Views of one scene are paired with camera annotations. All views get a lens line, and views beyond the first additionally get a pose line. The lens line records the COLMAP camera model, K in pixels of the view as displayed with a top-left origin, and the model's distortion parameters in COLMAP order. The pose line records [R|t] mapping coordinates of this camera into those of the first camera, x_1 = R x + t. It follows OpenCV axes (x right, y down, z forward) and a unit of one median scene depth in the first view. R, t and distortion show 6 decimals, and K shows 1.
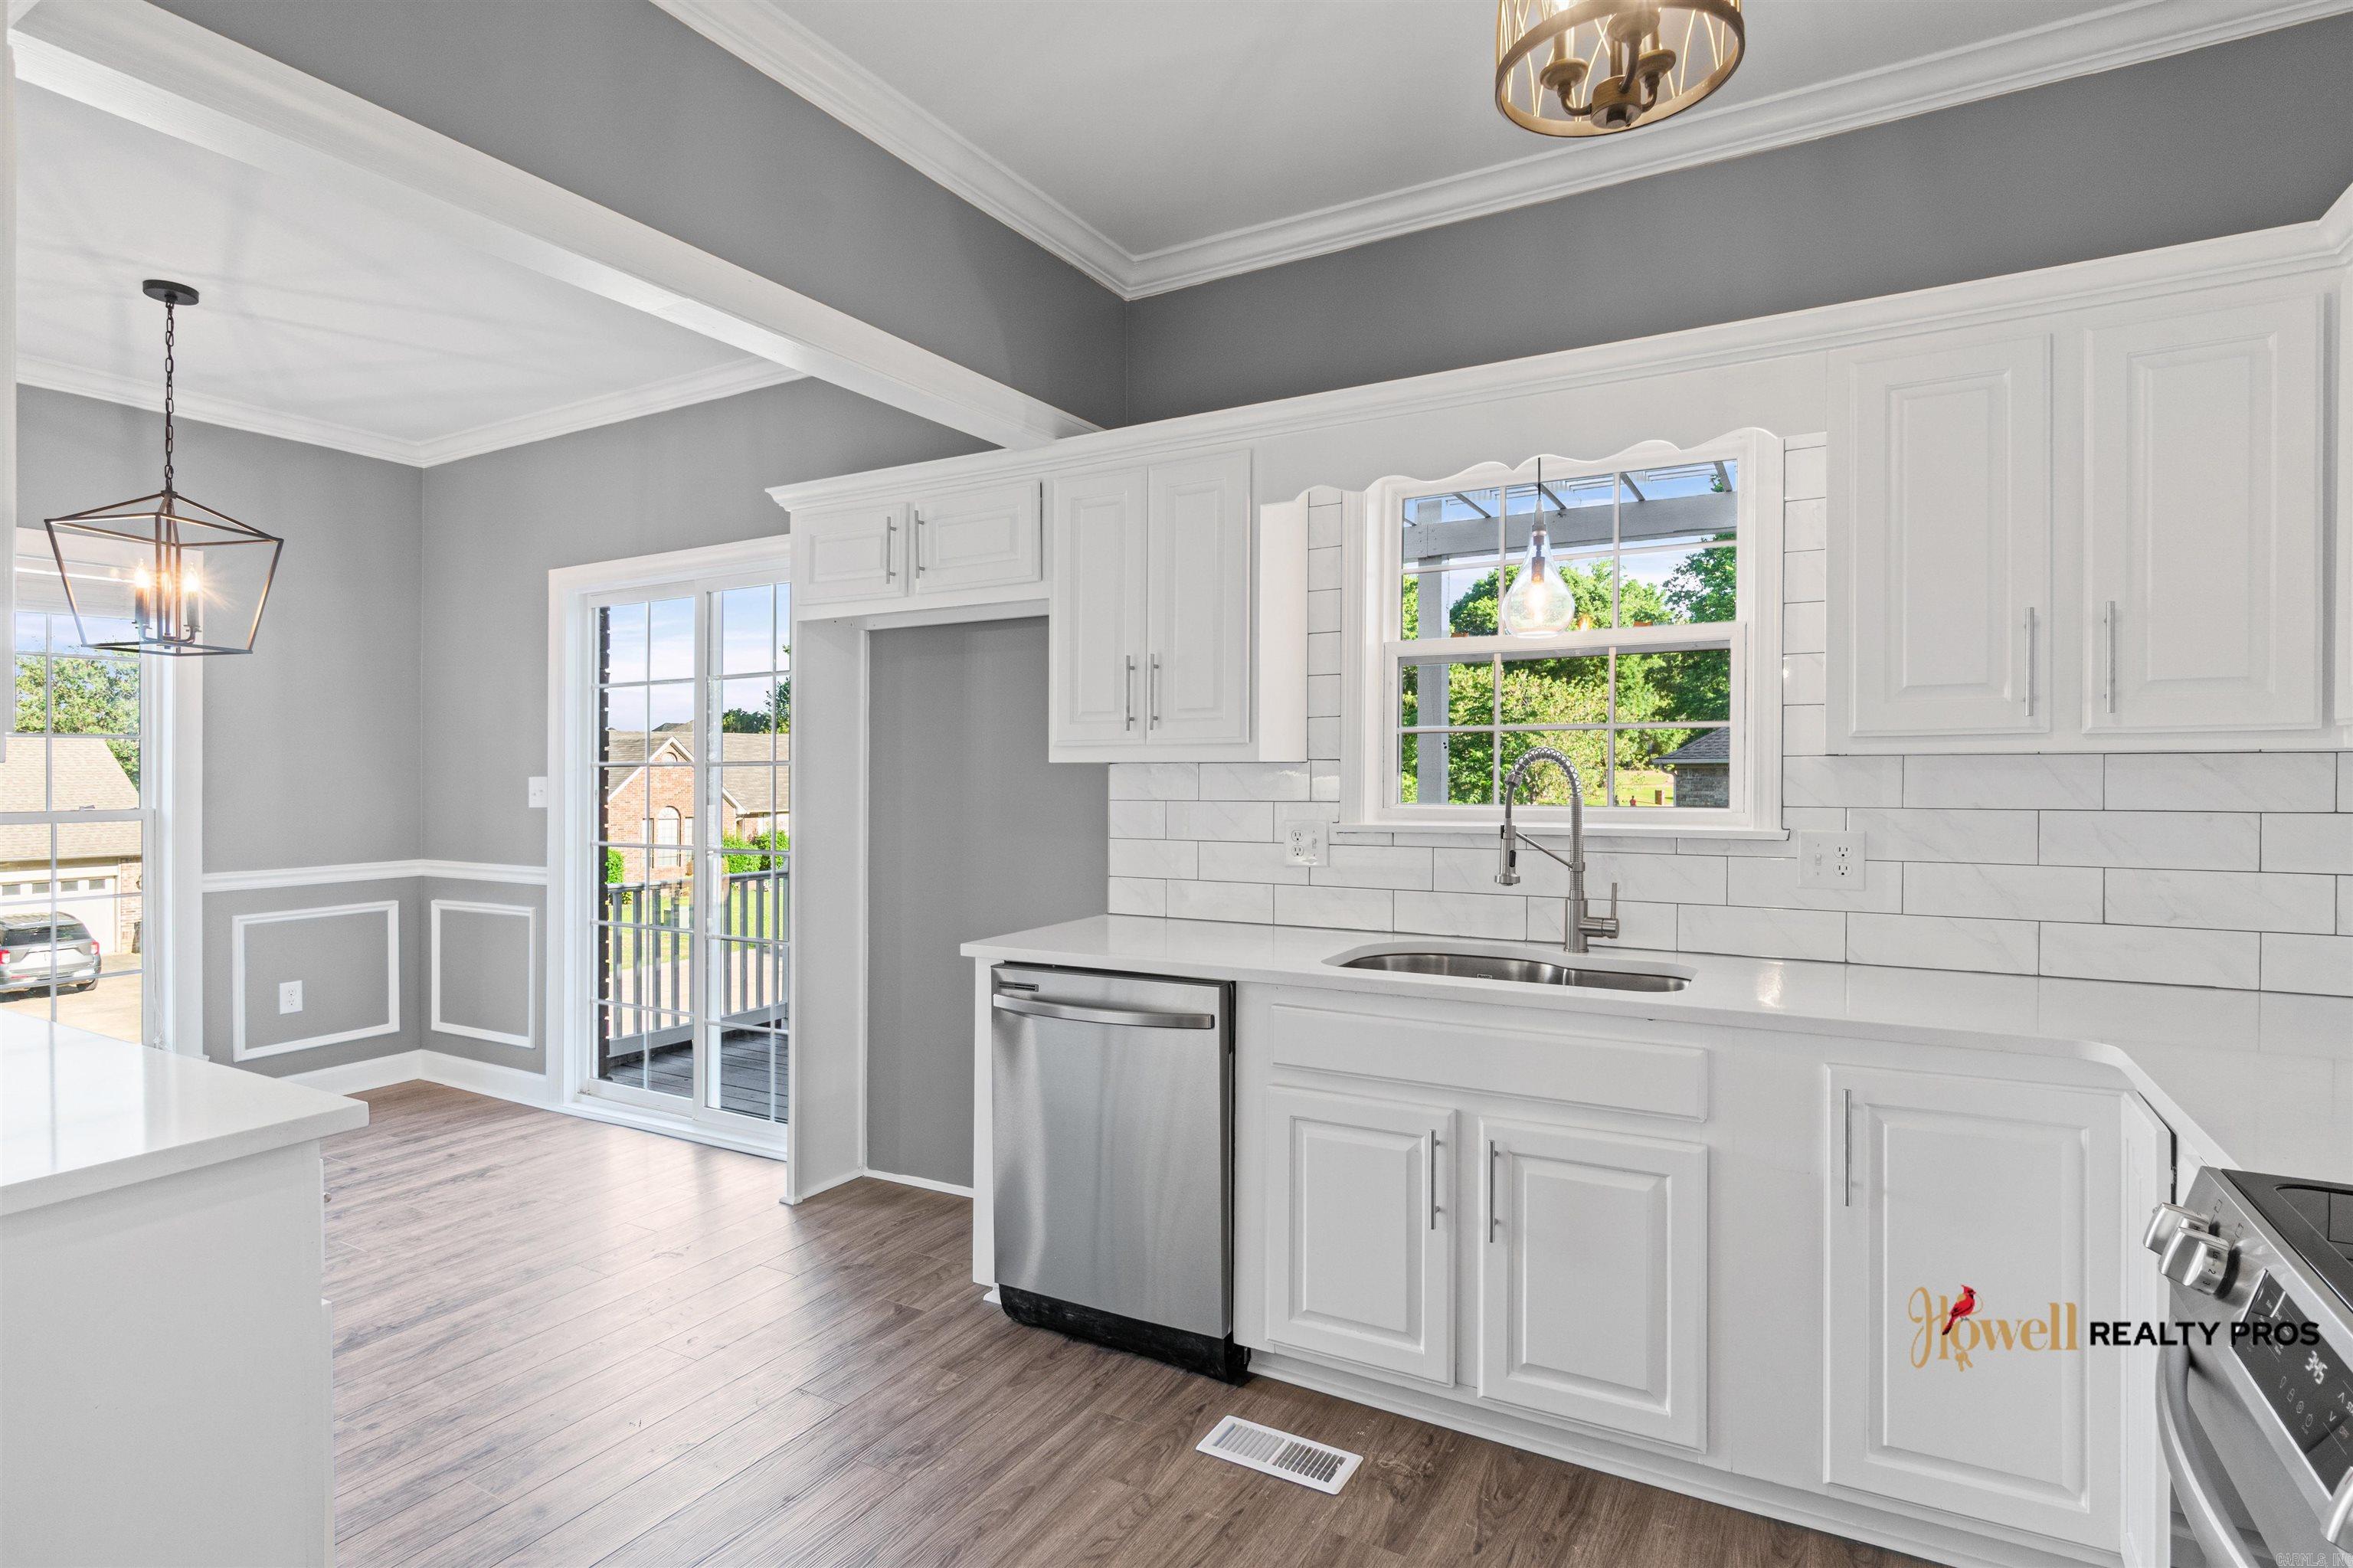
lens RADIAL K [[1204.1, 0, 1131.3], [0, 1204.1, 775.4], [0, 0, 1]] dist [-0.002153, 0.001274]
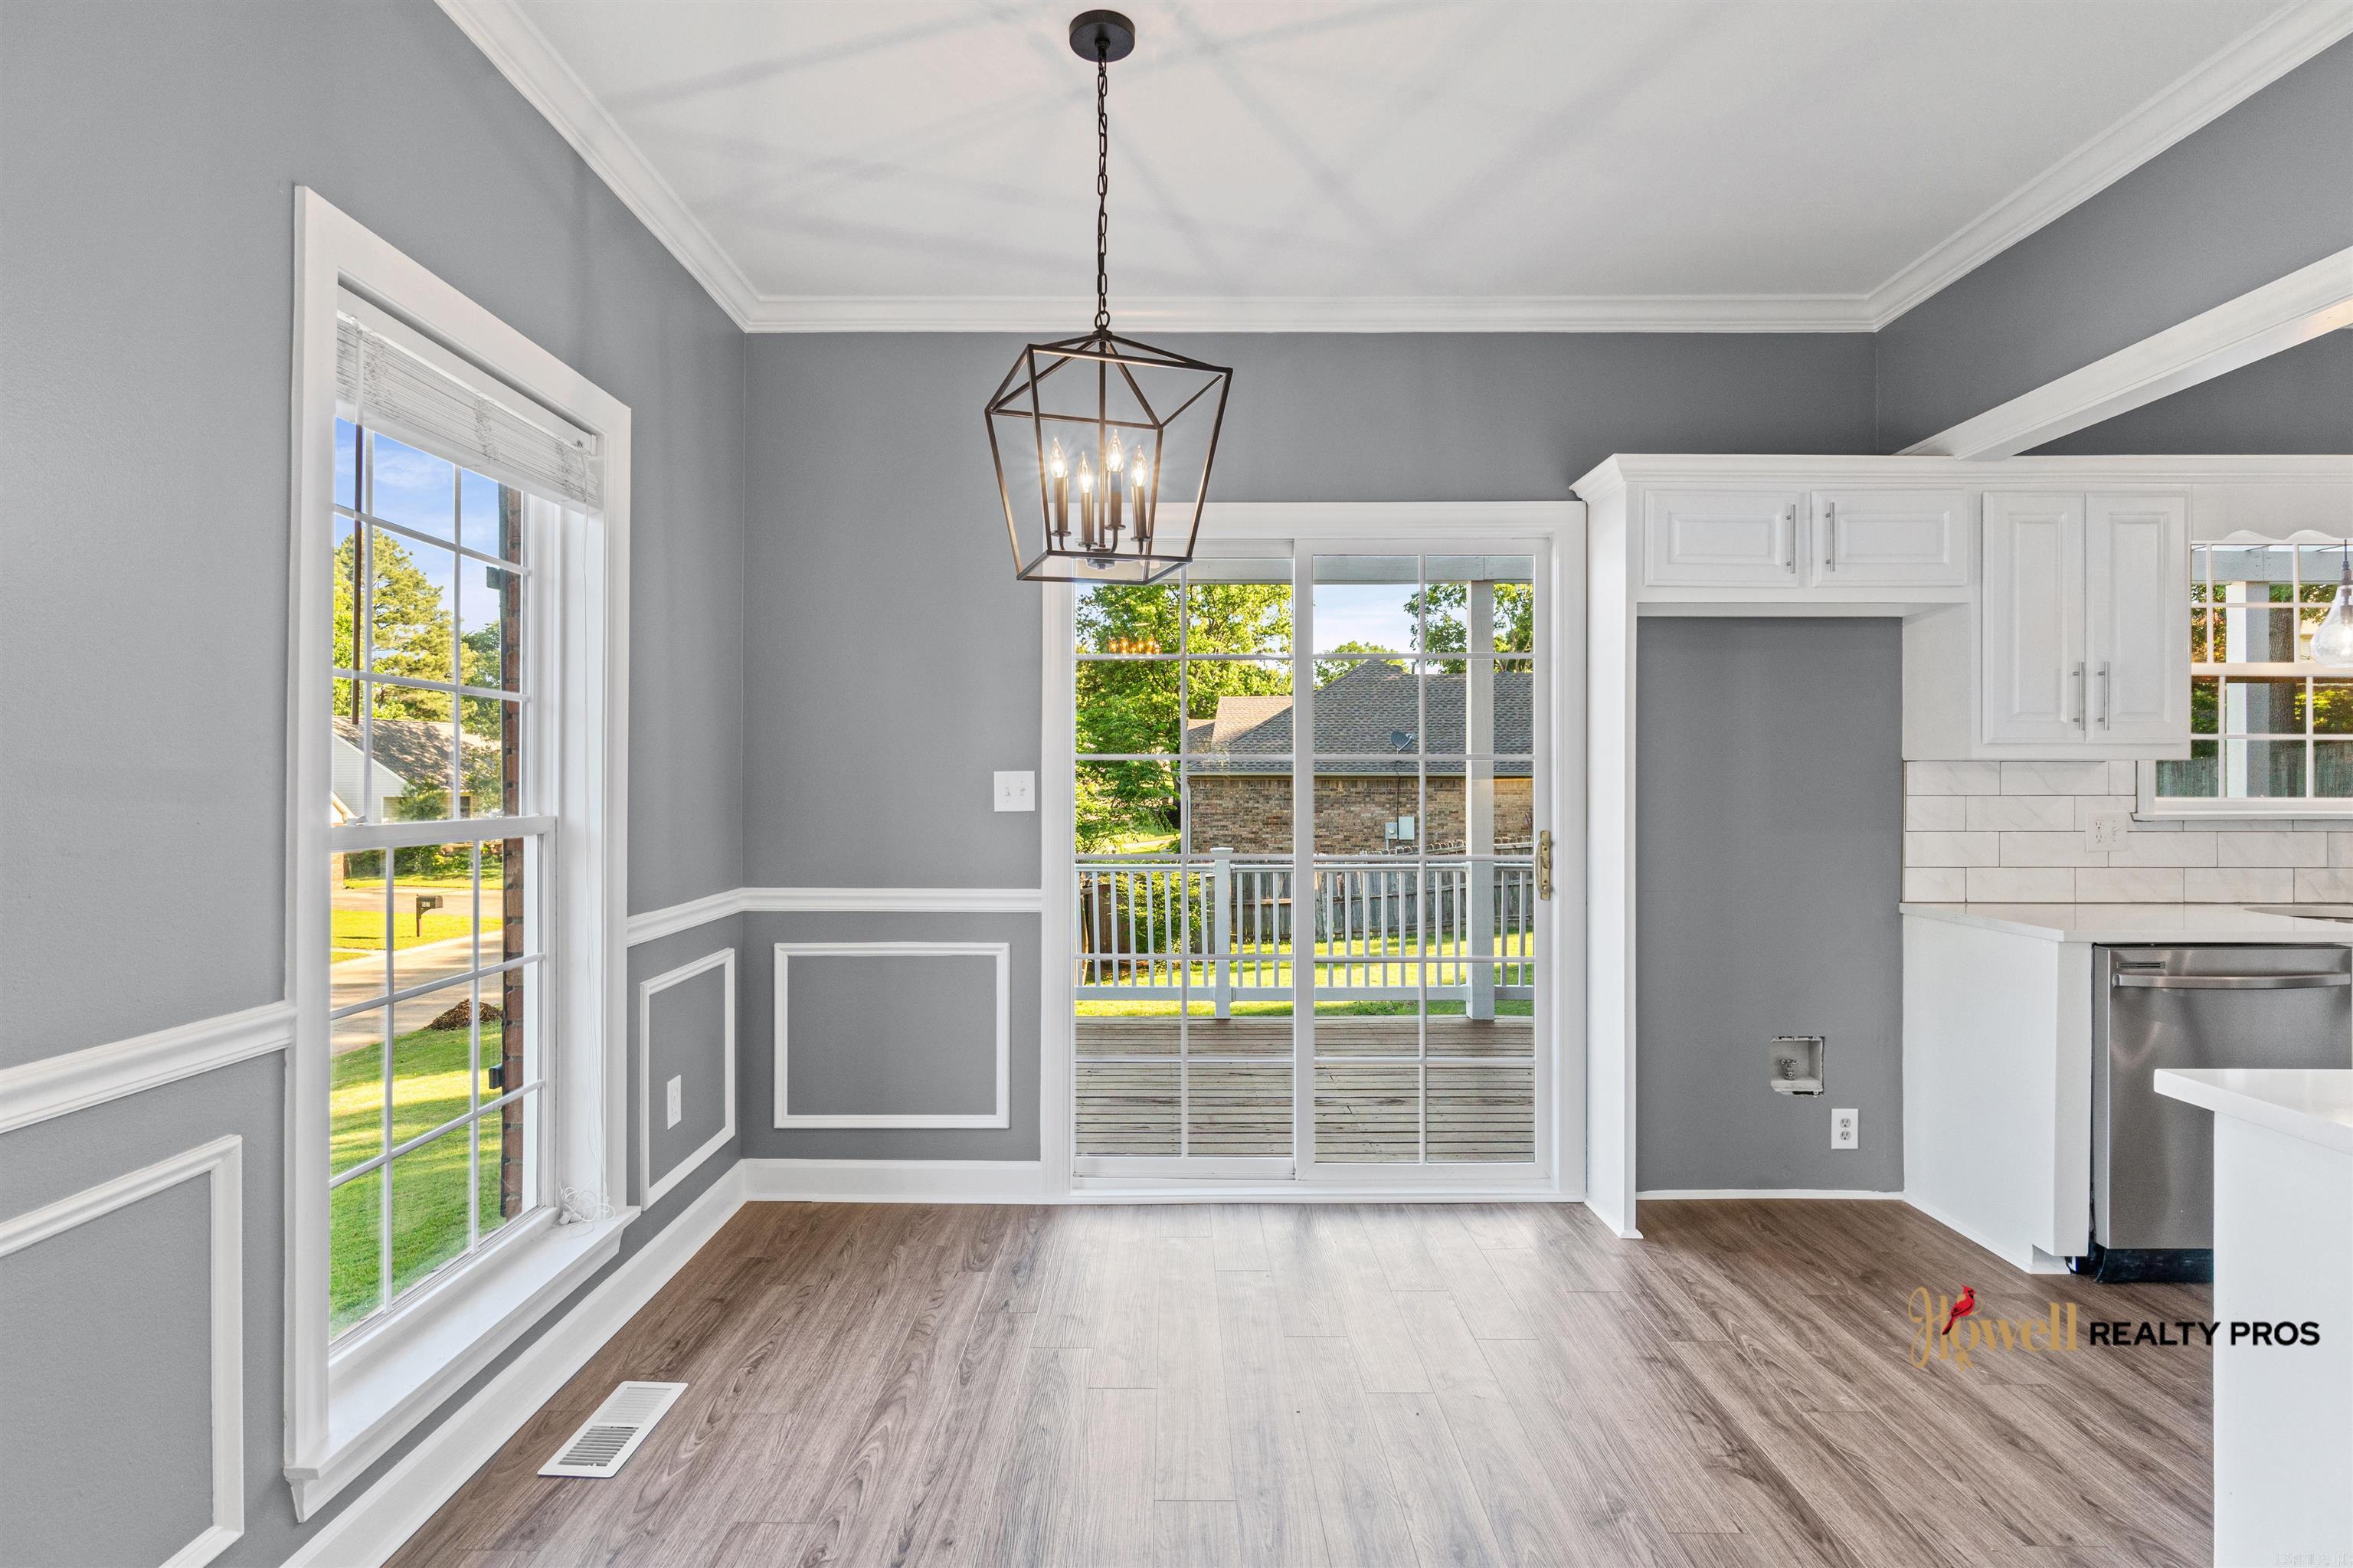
lens RADIAL K [[1204.1, 0, 1165.5], [0, 1204.1, 778.2], [0, 0, 1]] dist [-0.002153, 0.001274]
pose [[0.863605, 0.007517, 0.504112, -0.804201], [-0.003857, 0.999958, -0.008305, 0.011966], [-0.504154, 0.005228, 0.863598, 0.296763]]
